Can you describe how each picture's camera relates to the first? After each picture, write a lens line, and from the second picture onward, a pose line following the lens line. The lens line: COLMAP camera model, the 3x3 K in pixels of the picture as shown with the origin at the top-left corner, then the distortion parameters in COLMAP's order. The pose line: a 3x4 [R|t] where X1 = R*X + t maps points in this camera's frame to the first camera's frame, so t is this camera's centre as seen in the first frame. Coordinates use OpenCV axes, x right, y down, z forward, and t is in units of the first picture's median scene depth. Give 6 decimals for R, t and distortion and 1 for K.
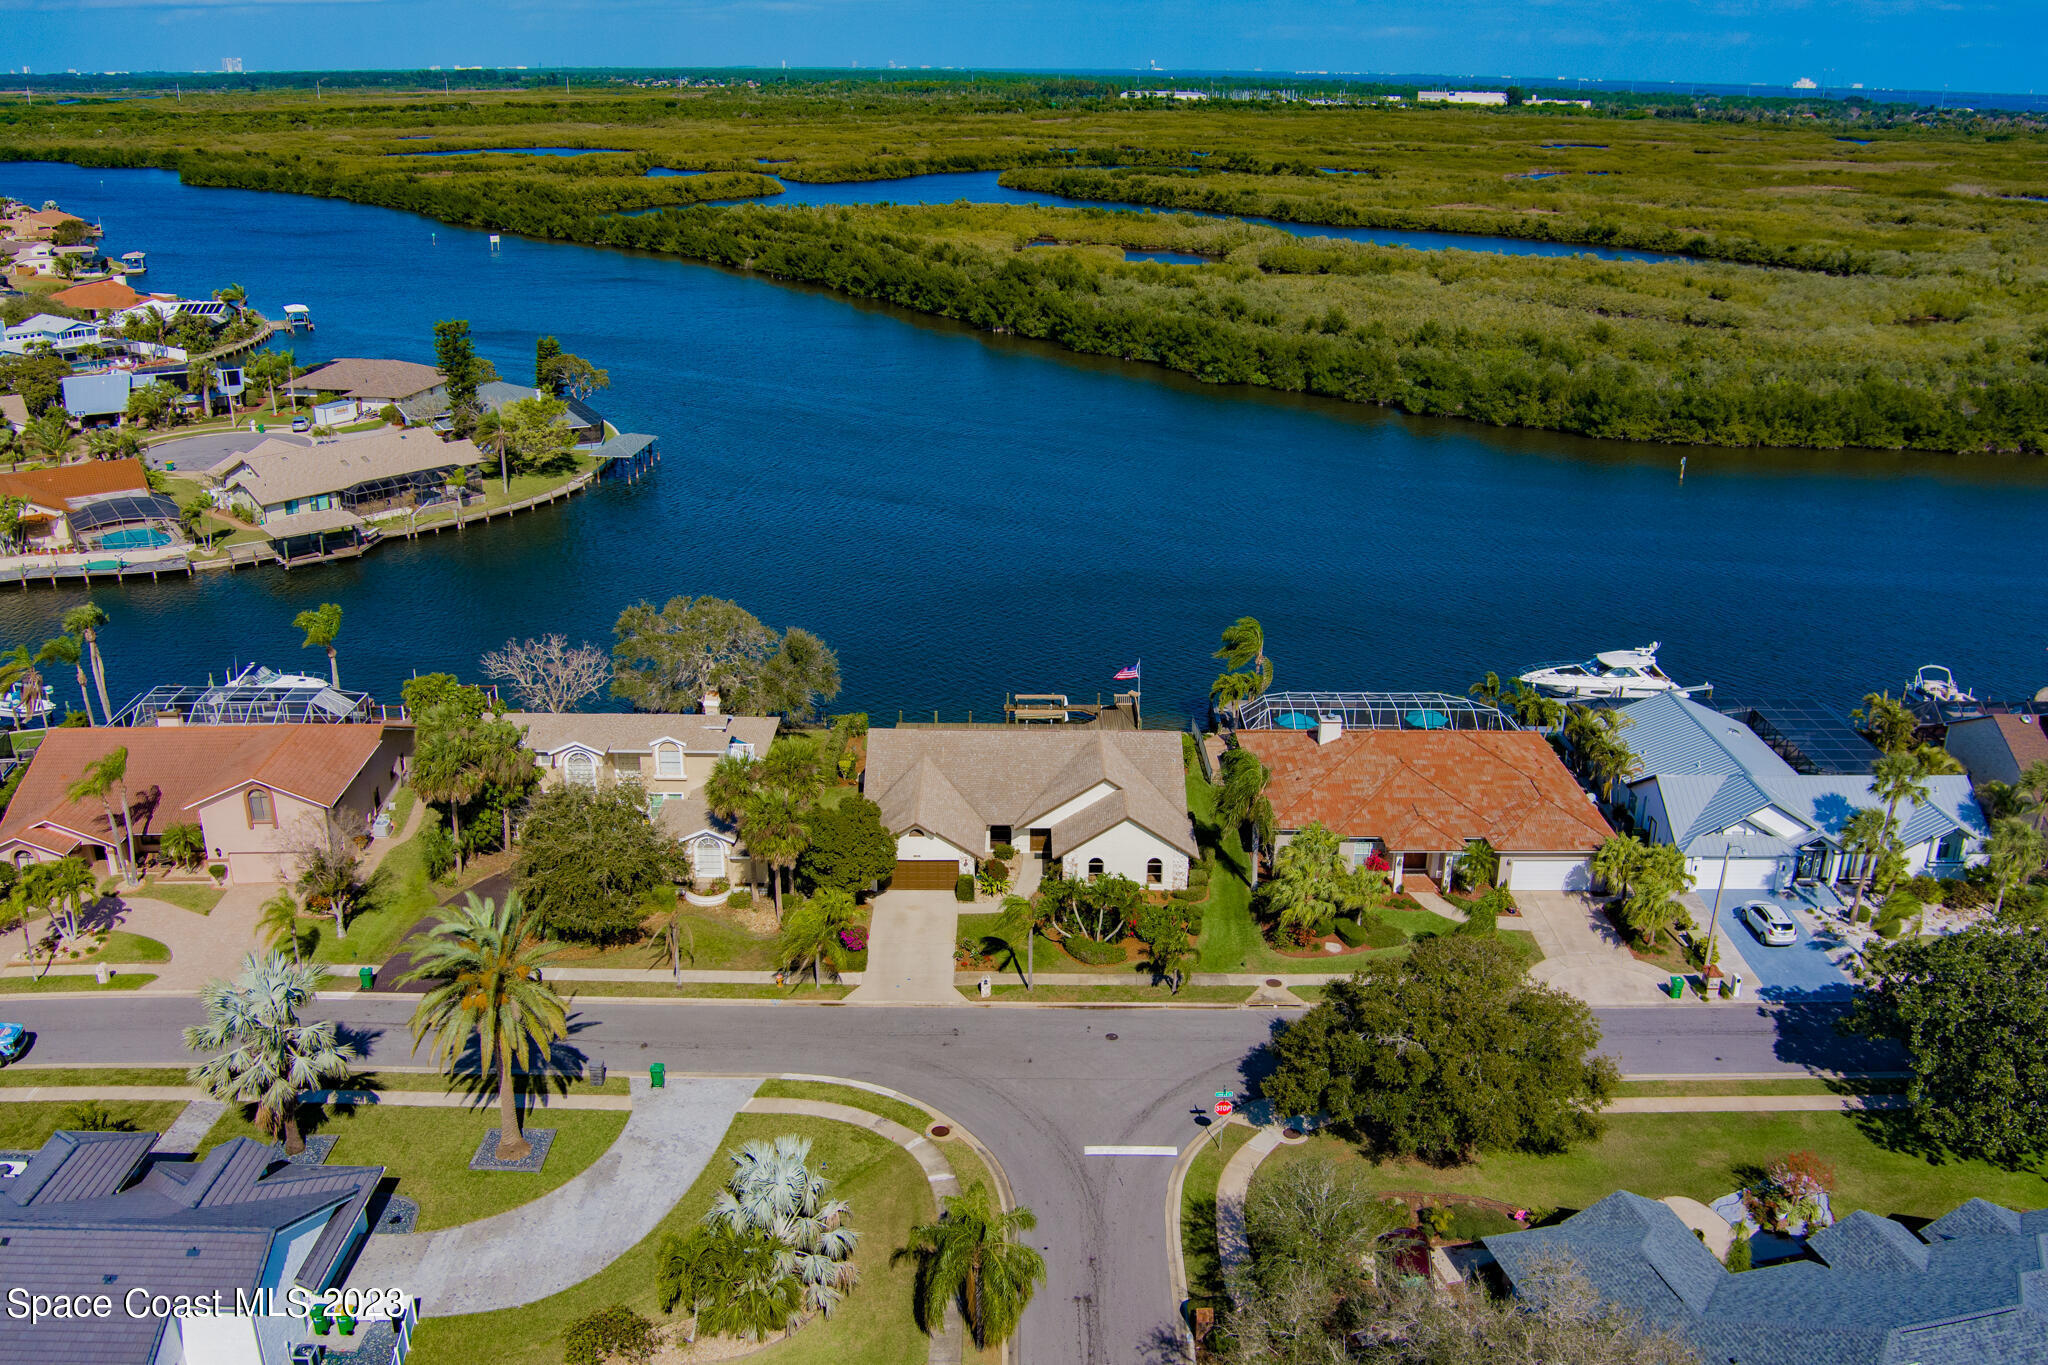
lens RADIAL K [[1678.4, 0, 1024.0], [0, 1678.4, 682.5], [0, 0, 1]] dist [-0.075825, 0.010610]
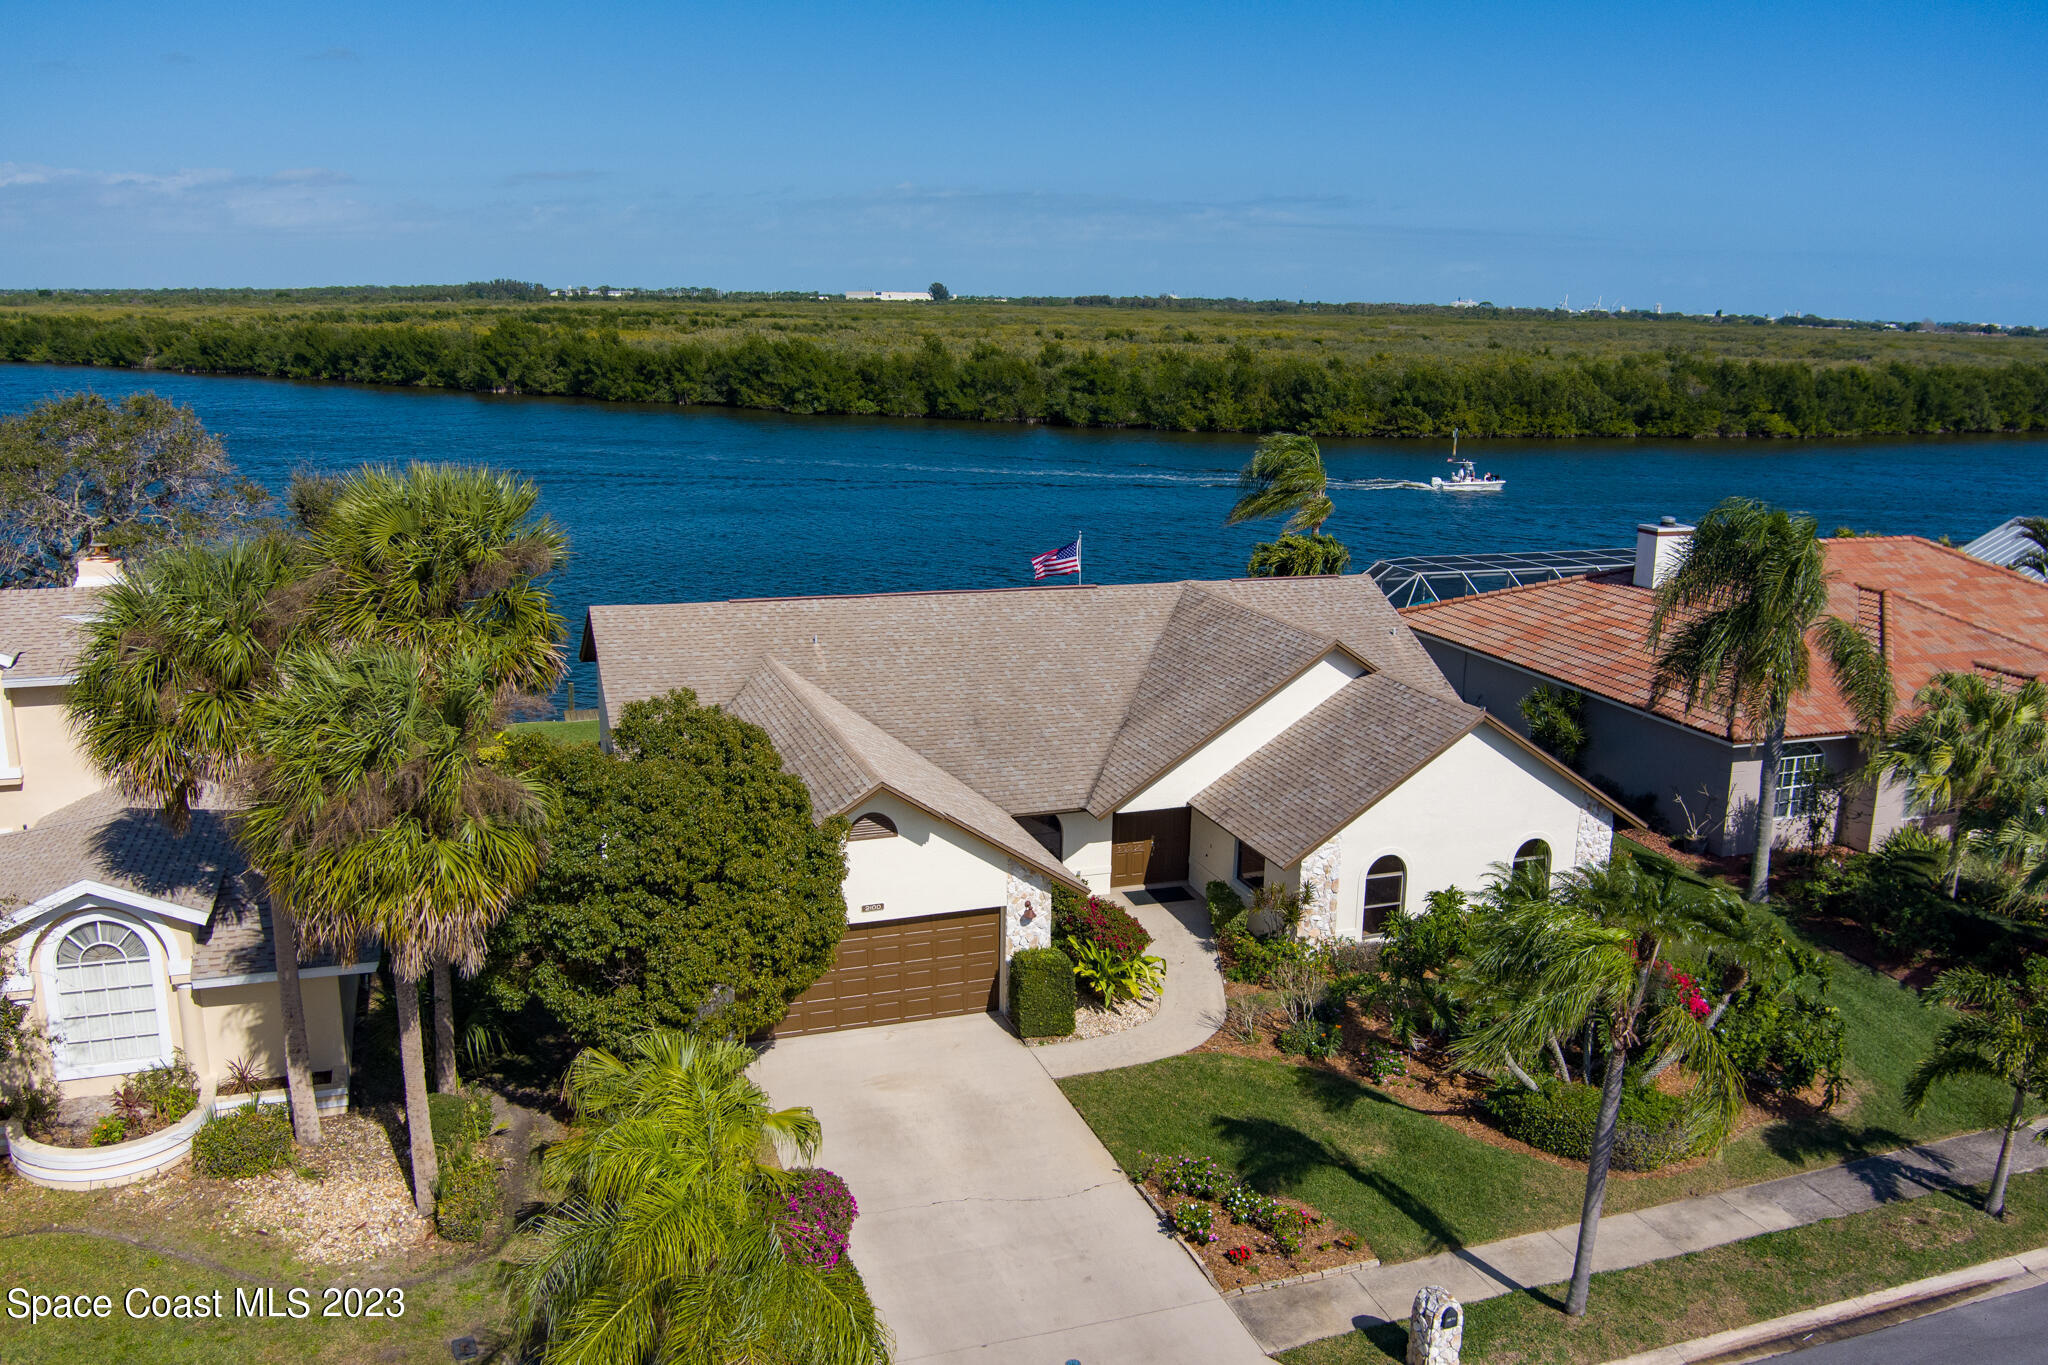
lens RADIAL K [[1655.0, 0, 1024.0], [0, 1655.0, 682.5], [0, 0, 1]] dist [-0.072377, -0.000354]
pose [[0.943960, -0.067892, 0.323001, -0.070135], [0.107058, 0.988686, -0.105063, 0.052563], [-0.312214, 0.133755, 0.940549, 0.382252]]
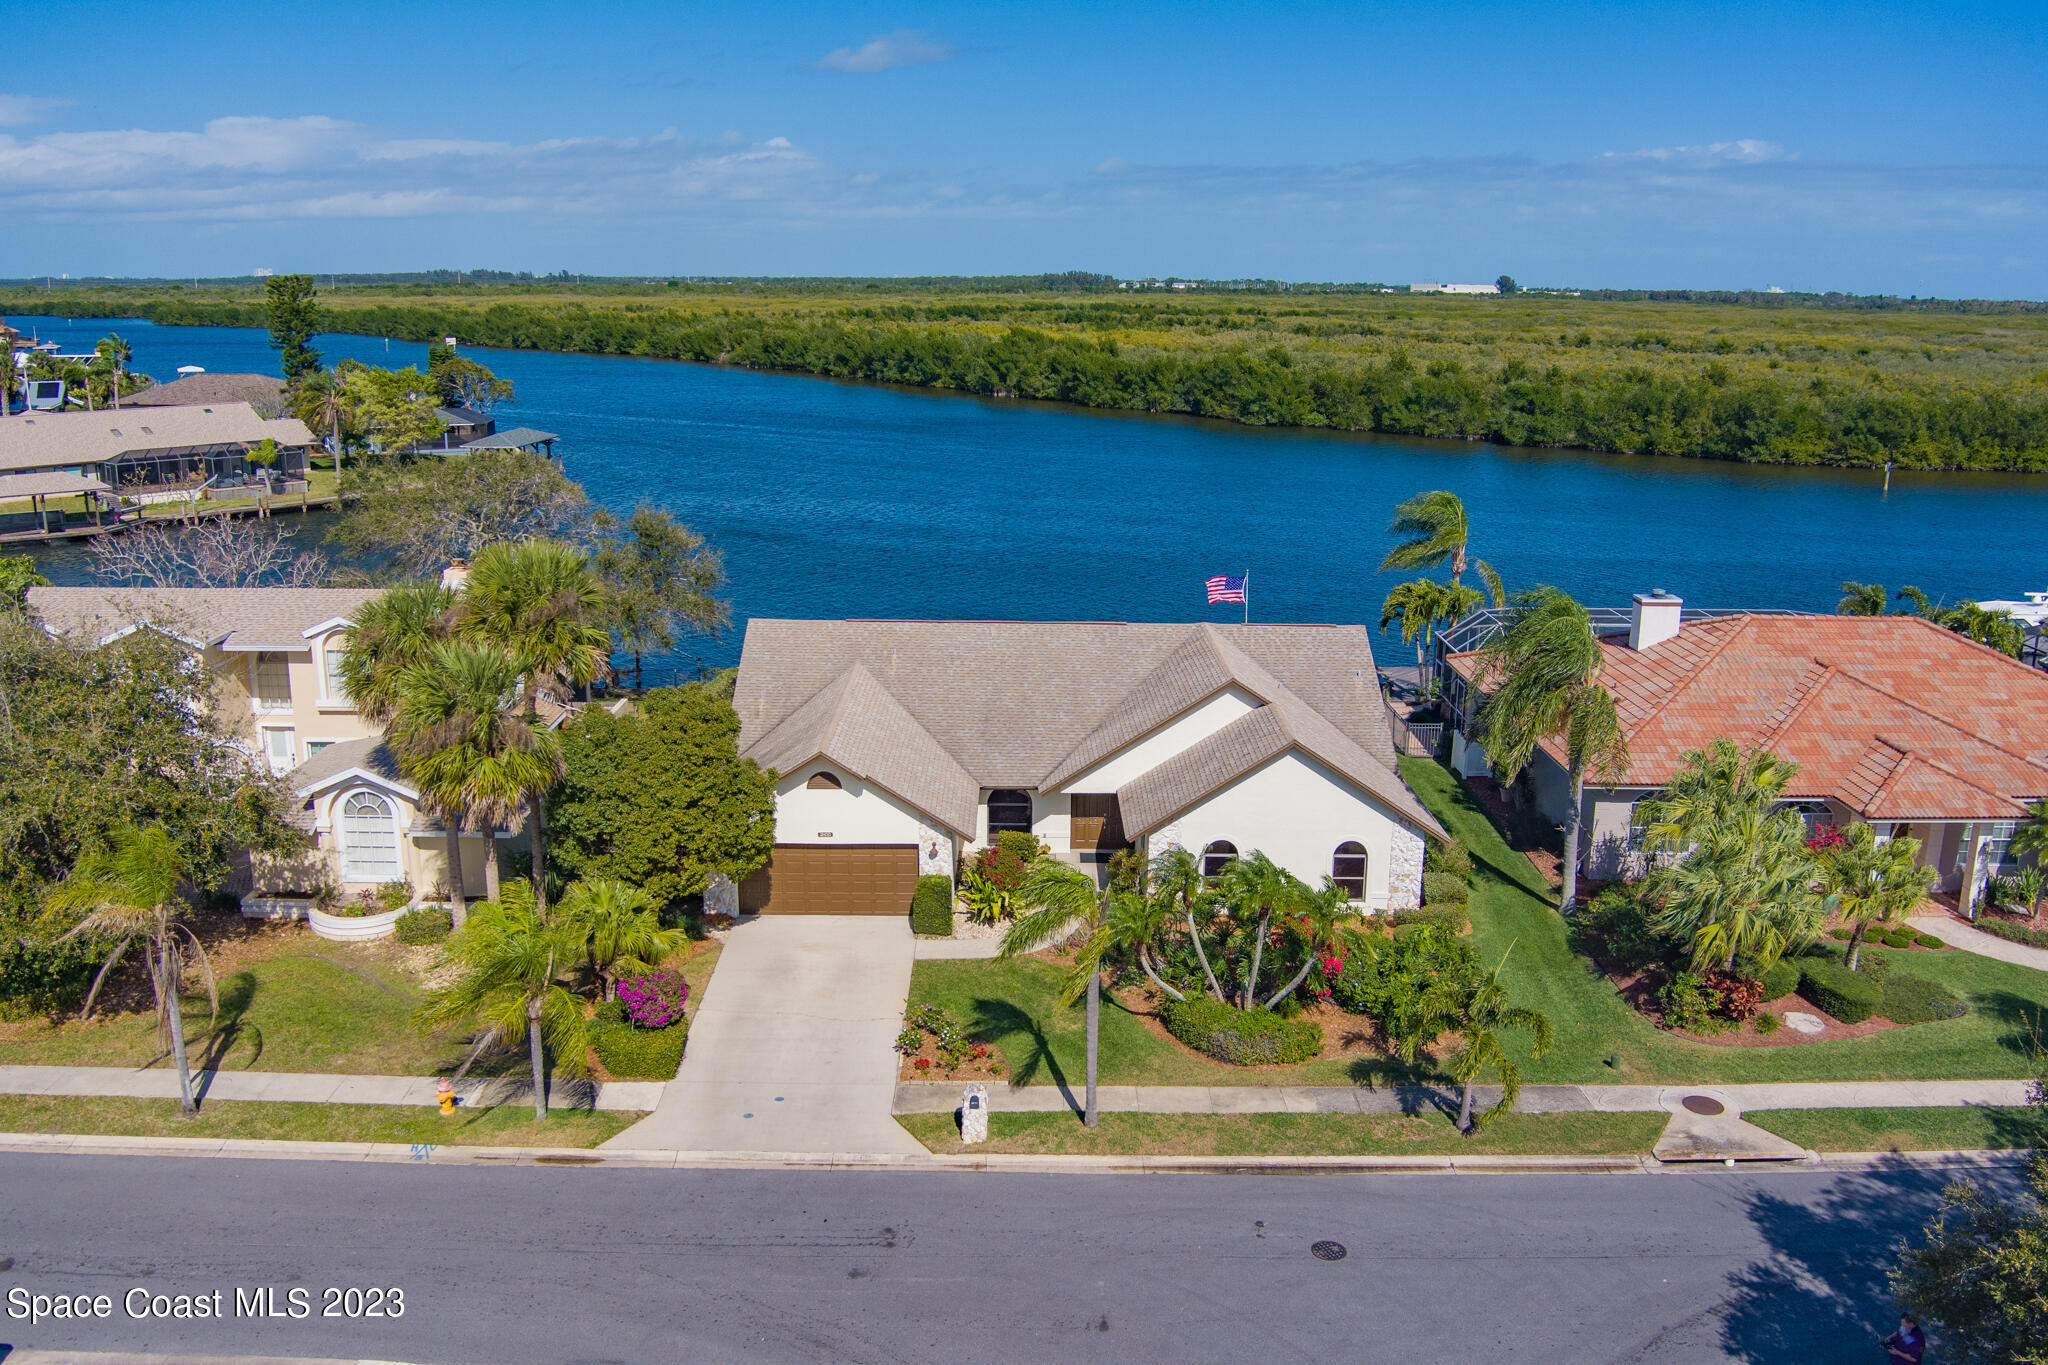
lens RADIAL K [[1655.0, 0, 1024.0], [0, 1655.0, 682.5], [0, 0, 1]] dist [-0.072377, -0.000354]
pose [[1.000000, 0.000210, 0.000359, -0.005725], [-0.000167, 0.993186, -0.116538, 0.061676], [-0.000381, 0.116538, 0.993186, 0.298168]]
